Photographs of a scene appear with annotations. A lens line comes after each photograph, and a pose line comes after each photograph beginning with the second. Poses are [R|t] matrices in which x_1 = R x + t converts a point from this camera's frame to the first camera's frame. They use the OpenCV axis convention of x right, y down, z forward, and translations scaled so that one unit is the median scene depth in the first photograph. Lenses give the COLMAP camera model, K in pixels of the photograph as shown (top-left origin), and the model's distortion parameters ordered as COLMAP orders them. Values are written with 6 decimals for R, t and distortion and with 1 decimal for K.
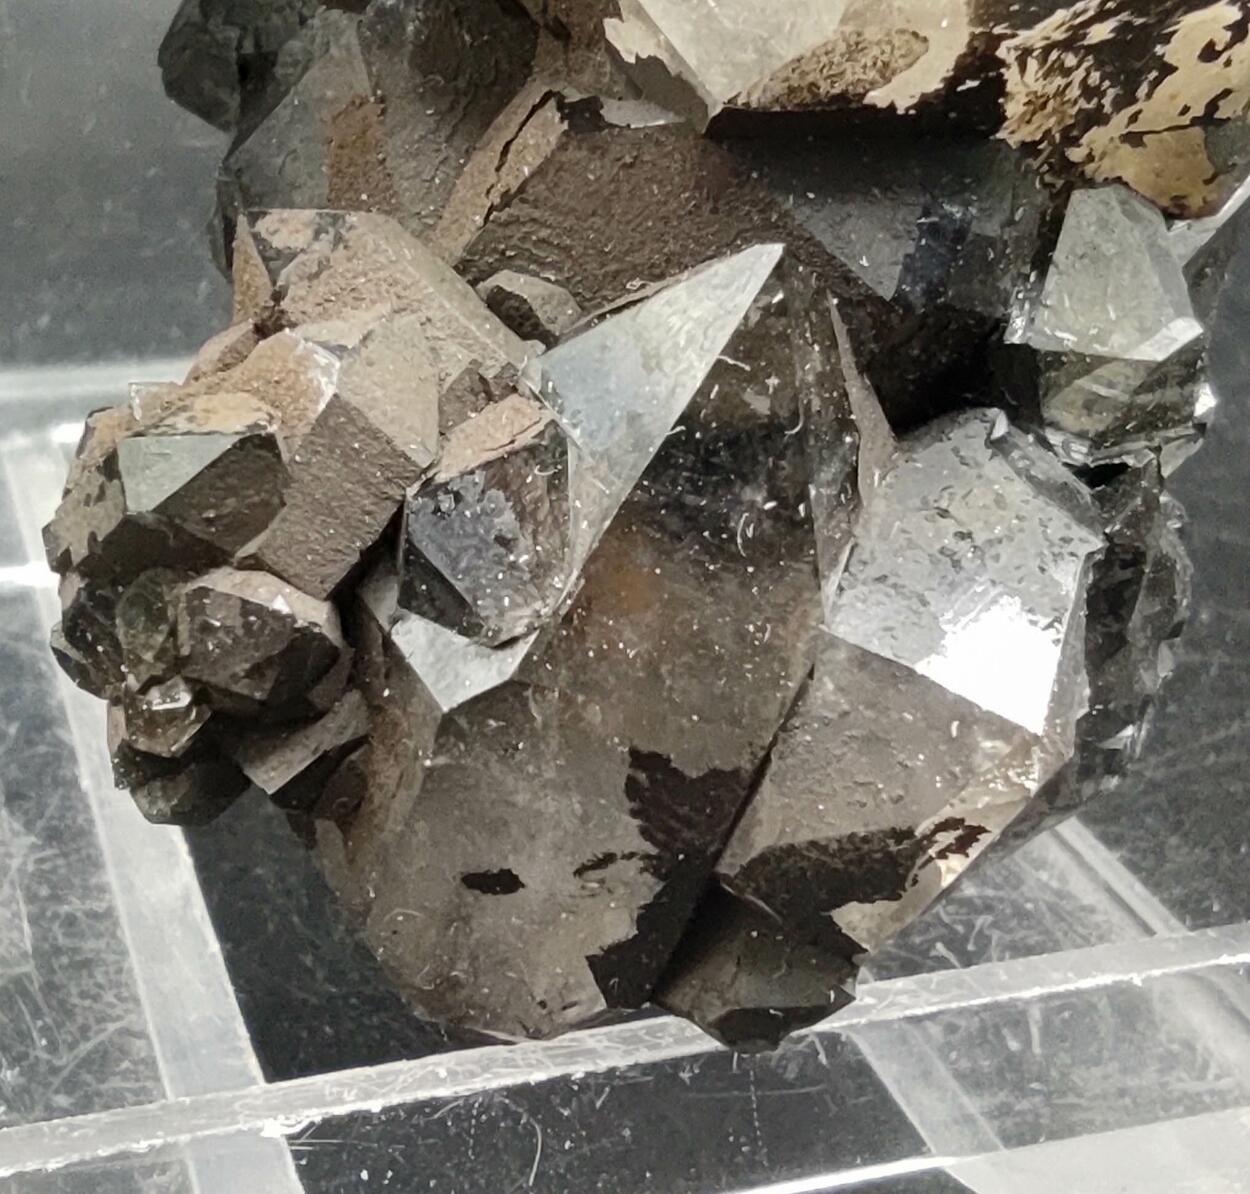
lens RADIAL K [[2425.2, 0, 625.0], [0, 2425.2, 597.0], [0, 0, 1]] dist [0.041988, 0.079527]
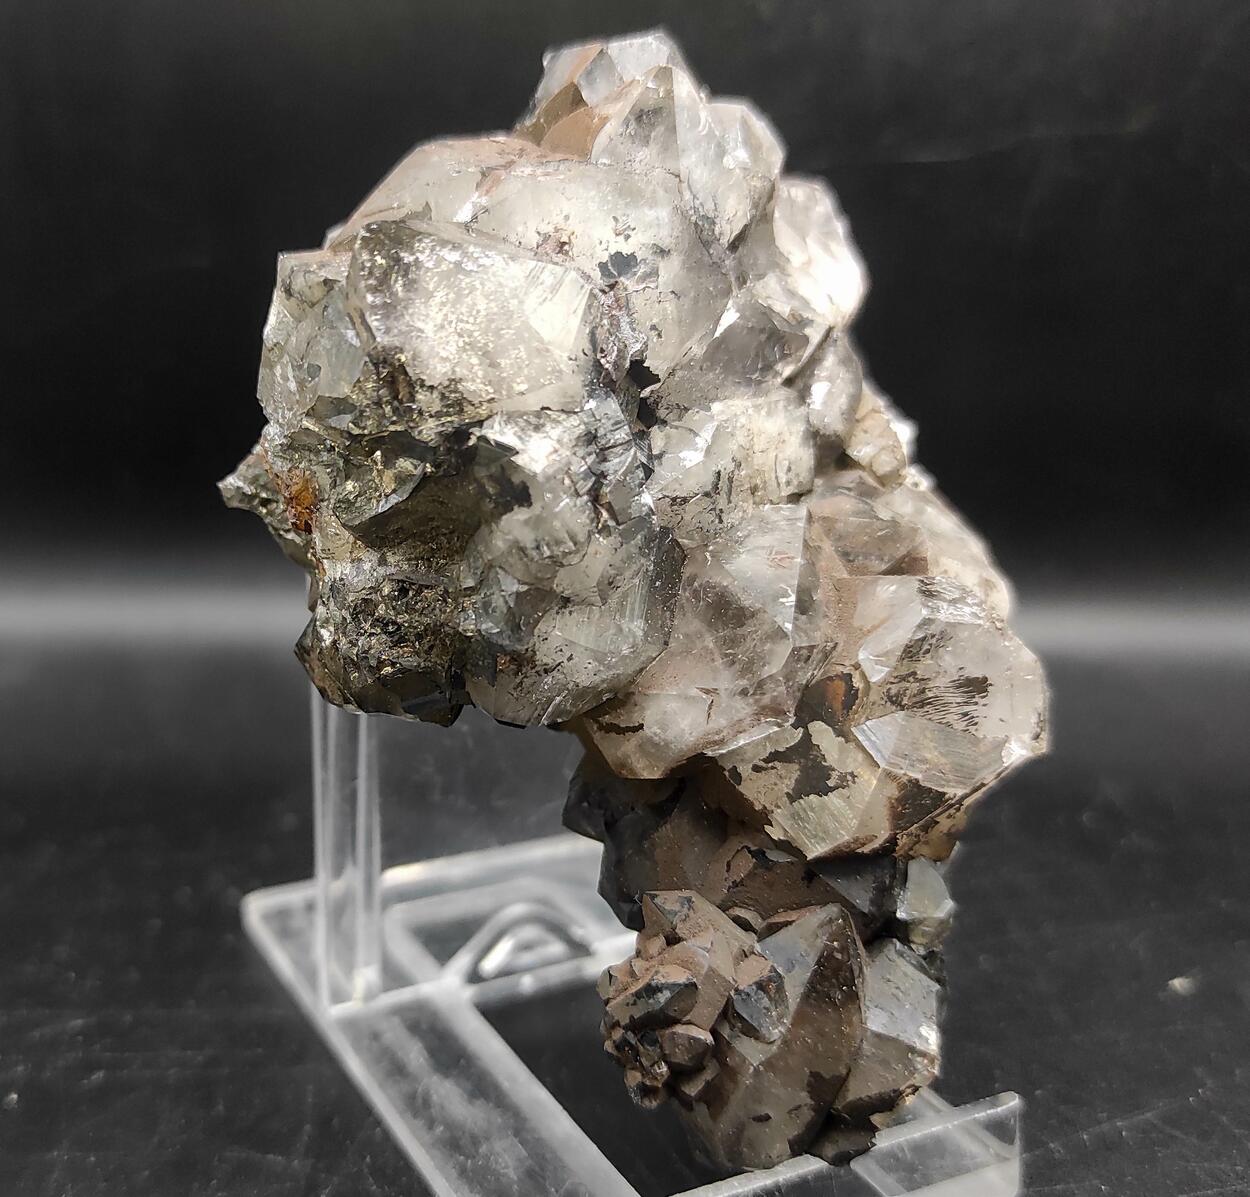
lens RADIAL K [[1525.8, 0, 625.0], [0, 1525.8, 598.5], [0, 0, 1]] dist [-0.066859, 0.042570]
pose [[0.988812, -0.048934, 0.140911, -0.460618], [0.072489, 0.983251, -0.167221, -0.219347], [-0.130368, 0.175565, 0.975798, -0.948607]]
